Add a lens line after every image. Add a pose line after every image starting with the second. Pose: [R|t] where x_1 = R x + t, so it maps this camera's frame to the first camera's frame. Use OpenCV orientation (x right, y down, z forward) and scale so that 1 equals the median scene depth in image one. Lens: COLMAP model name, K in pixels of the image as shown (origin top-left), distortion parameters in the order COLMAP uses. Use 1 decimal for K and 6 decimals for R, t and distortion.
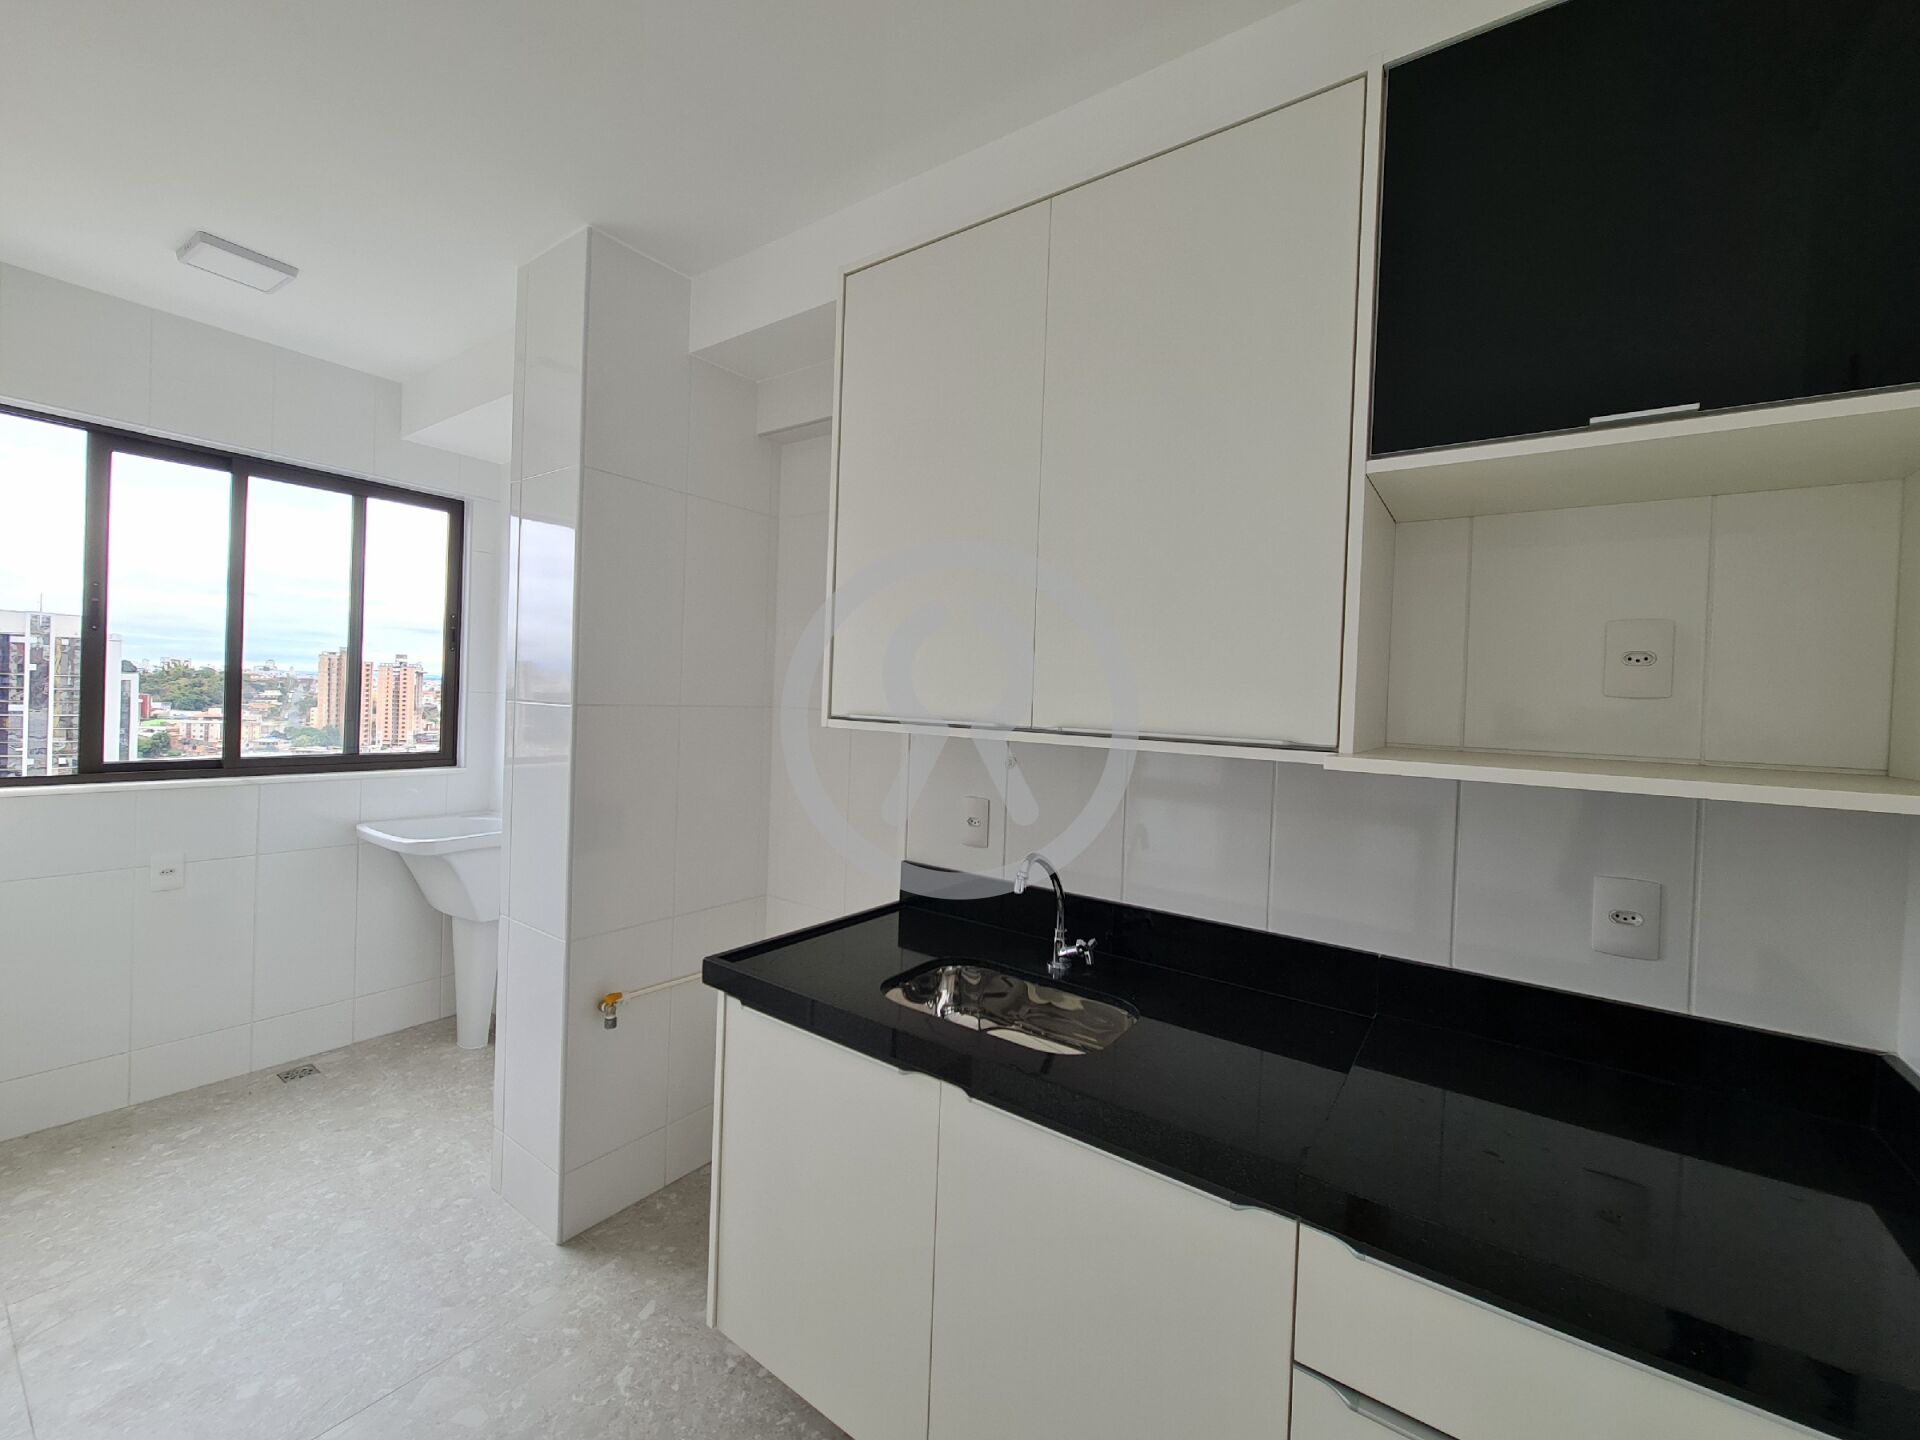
lens RADIAL K [[781.3, 0, 954.1], [0, 781.3, 708.0], [0, 0, 1]] dist [-0.003654, 0.001096]
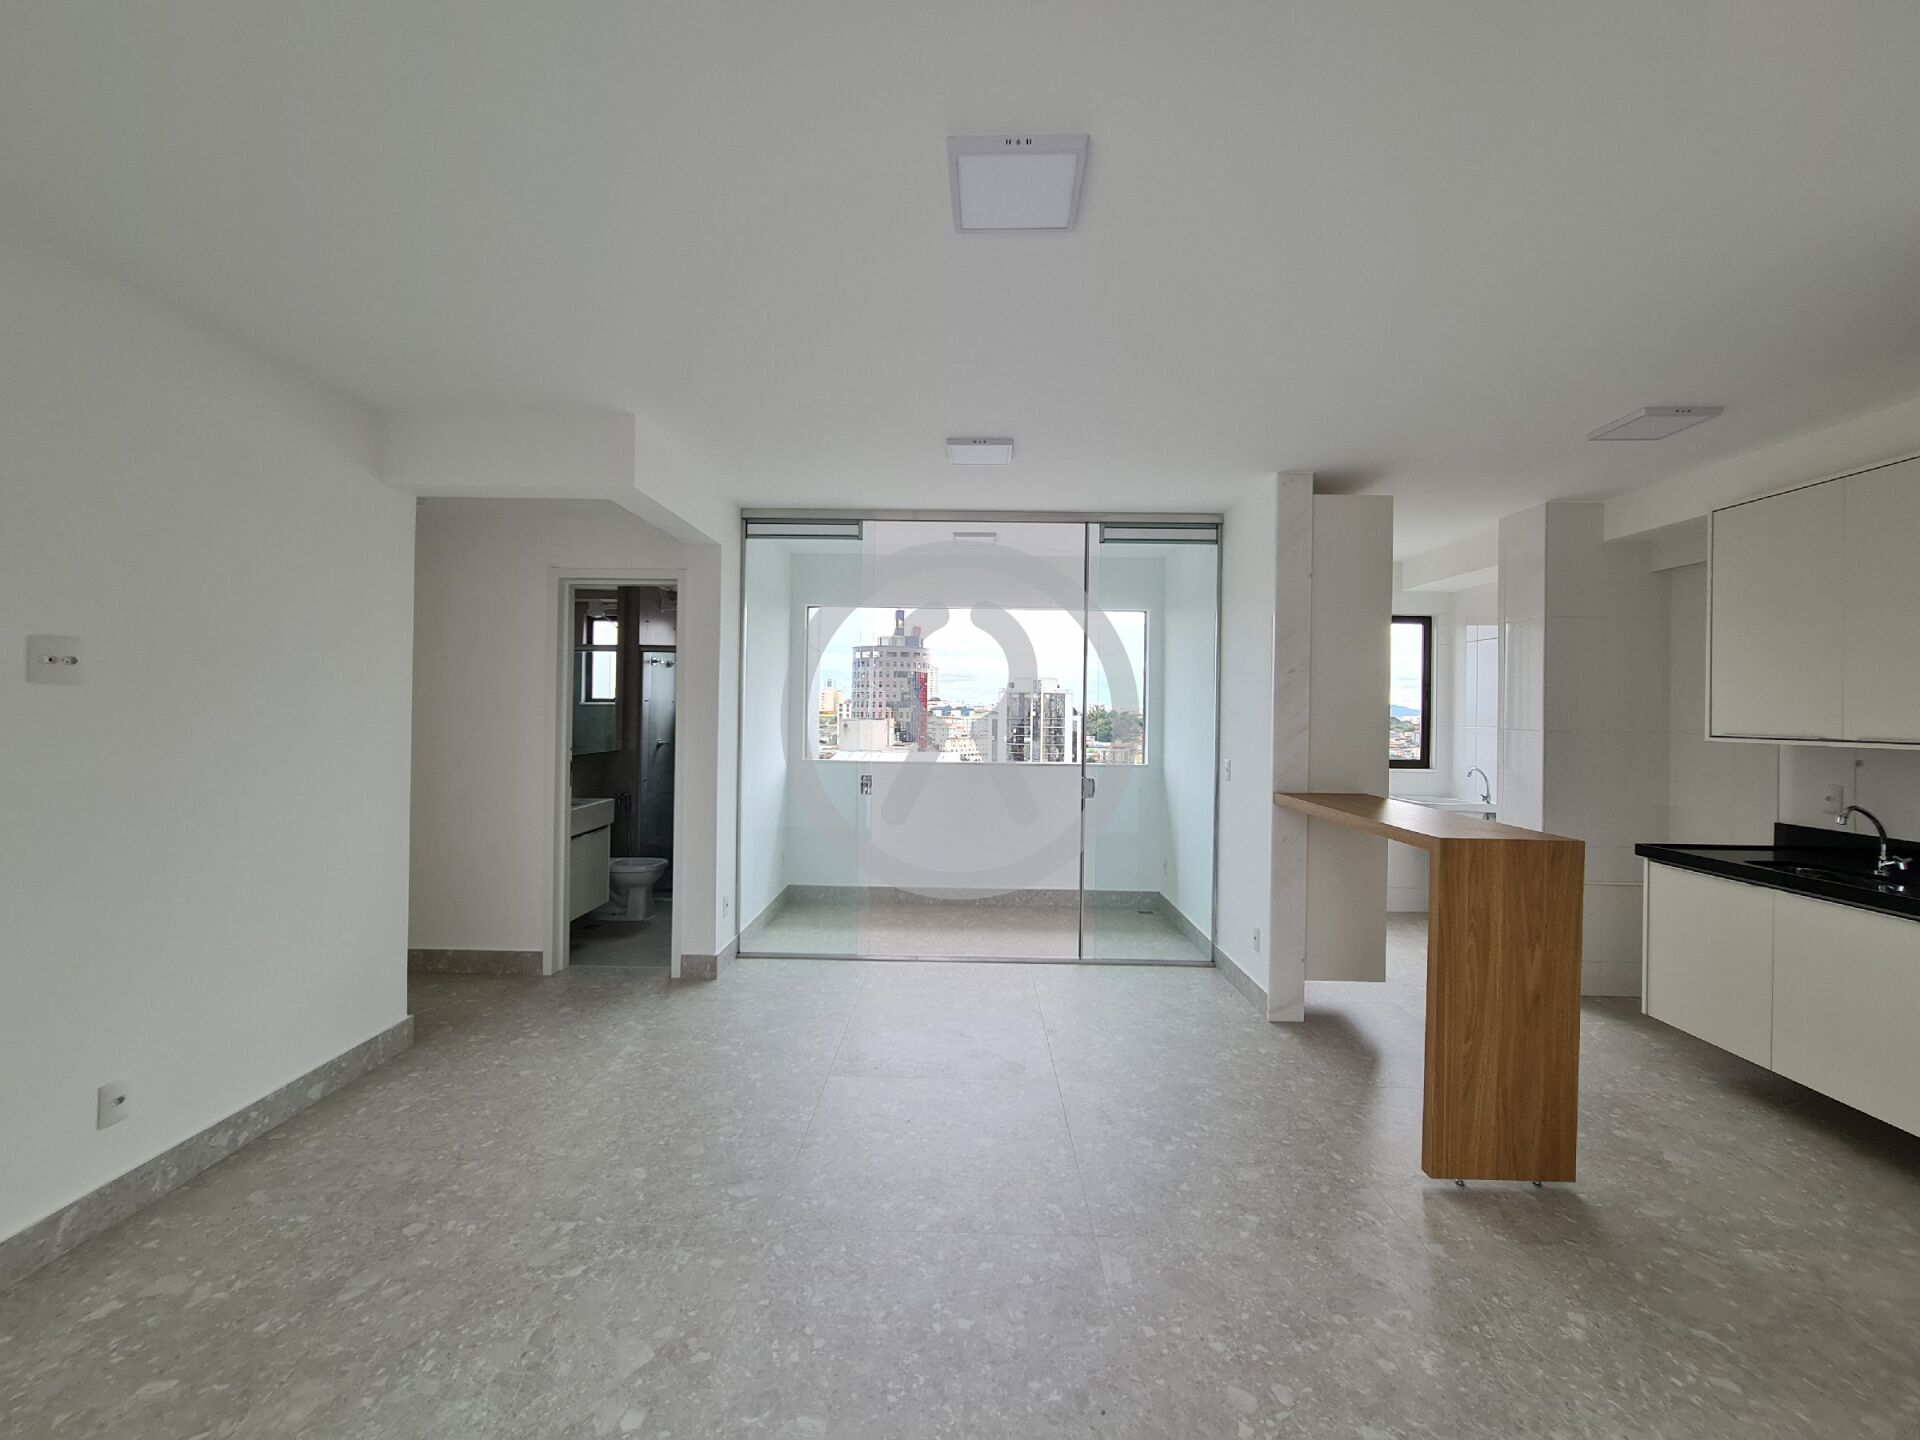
lens RADIAL K [[781.3, 0, 955.8], [0, 781.3, 709.7], [0, 0, 1]] dist [-0.003654, 0.001096]
pose [[0.573560, -0.029767, -0.818622, 0.336679], [-0.002921, 0.999259, -0.038382, 0.025489], [0.819158, 0.024406, 0.573048, -1.572350]]
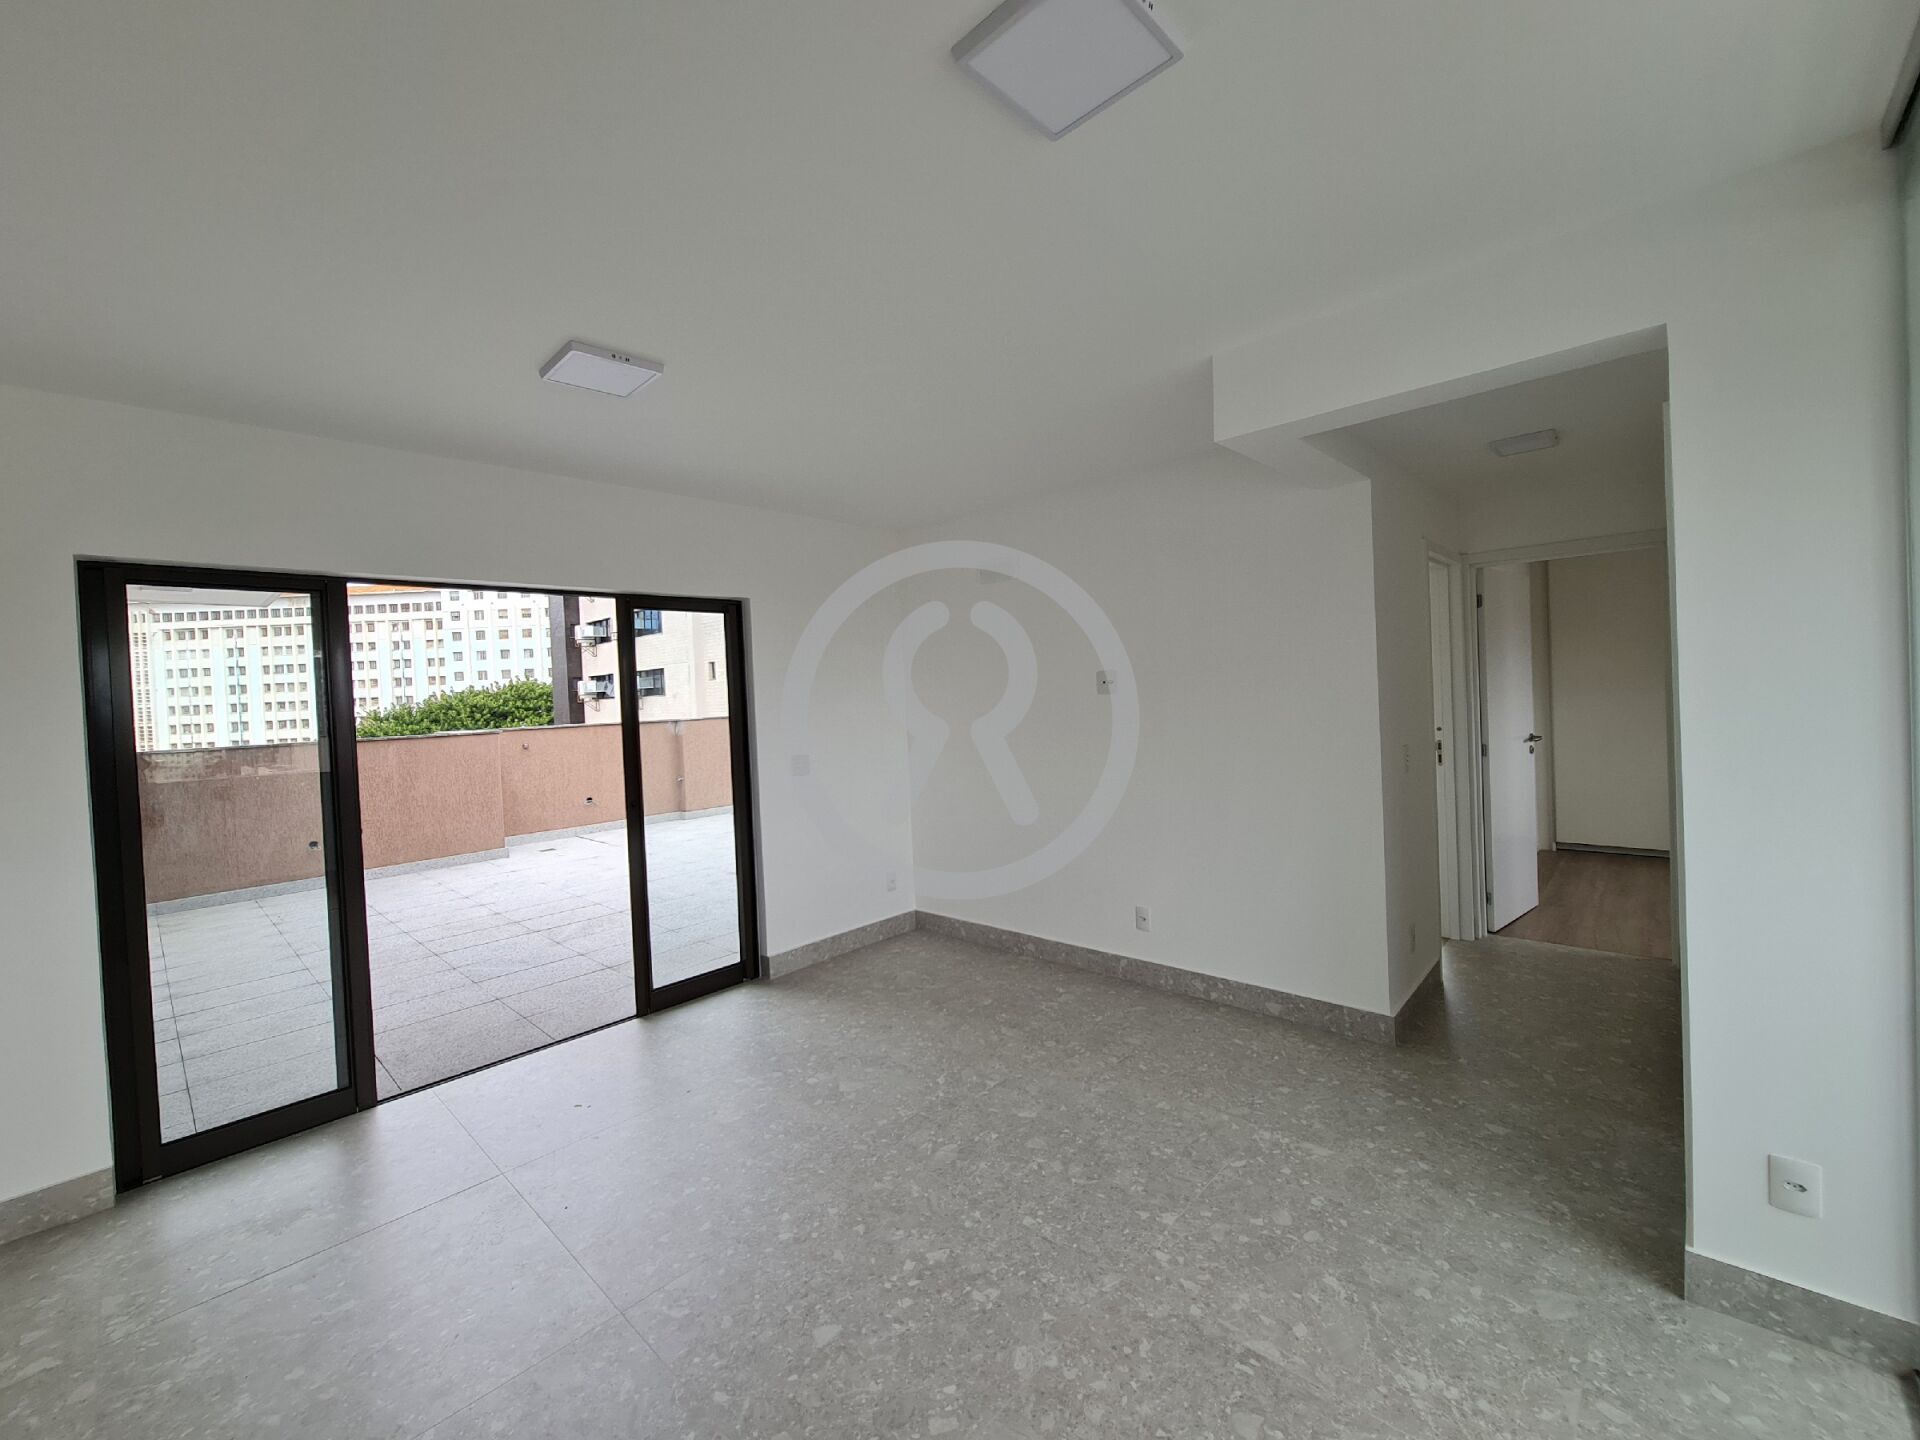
lens RADIAL K [[781.3, 0, 954.8], [0, 781.3, 707.6], [0, 0, 1]] dist [-0.003654, 0.001096]
pose [[-0.991868, 0.002883, 0.127239, -1.127005], [0.007474, 0.999337, 0.035620, -0.092116], [-0.127052, 0.036281, -0.991232, 0.268237]]
